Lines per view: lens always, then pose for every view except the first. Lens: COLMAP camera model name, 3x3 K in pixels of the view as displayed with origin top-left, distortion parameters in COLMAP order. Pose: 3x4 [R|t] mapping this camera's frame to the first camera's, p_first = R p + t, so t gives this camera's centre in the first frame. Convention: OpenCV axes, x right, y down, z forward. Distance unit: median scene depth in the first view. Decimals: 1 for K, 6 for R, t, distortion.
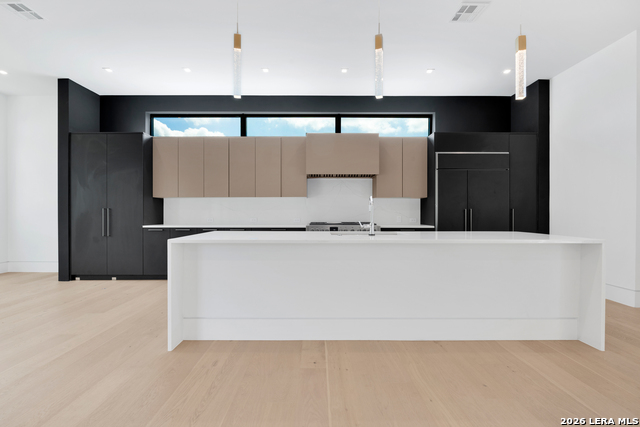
lens RADIAL K [[284.5, 0, 320.5], [0, 284.5, 211.1], [0, 0, 1]] dist [-0.012332, -0.000124]
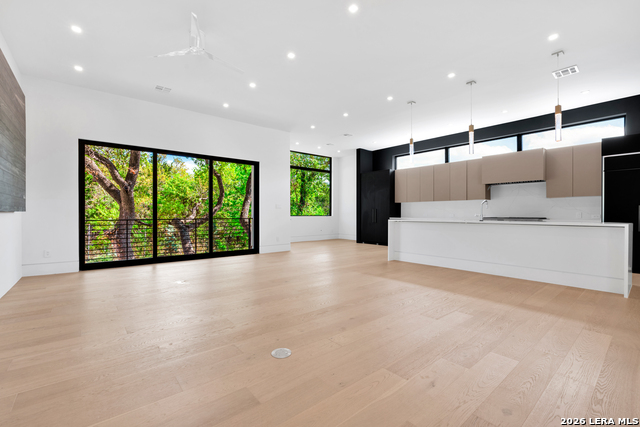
lens RADIAL K [[284.5, 0, 320.5], [0, 284.5, 213.5], [0, 0, 1]] dist [-0.012332, -0.000124]
pose [[0.640564, 0.003135, -0.767899, 0.525923], [-0.005088, 0.999987, -0.000162, 0.026663], [0.767888, 0.004011, 0.640571, -0.567575]]
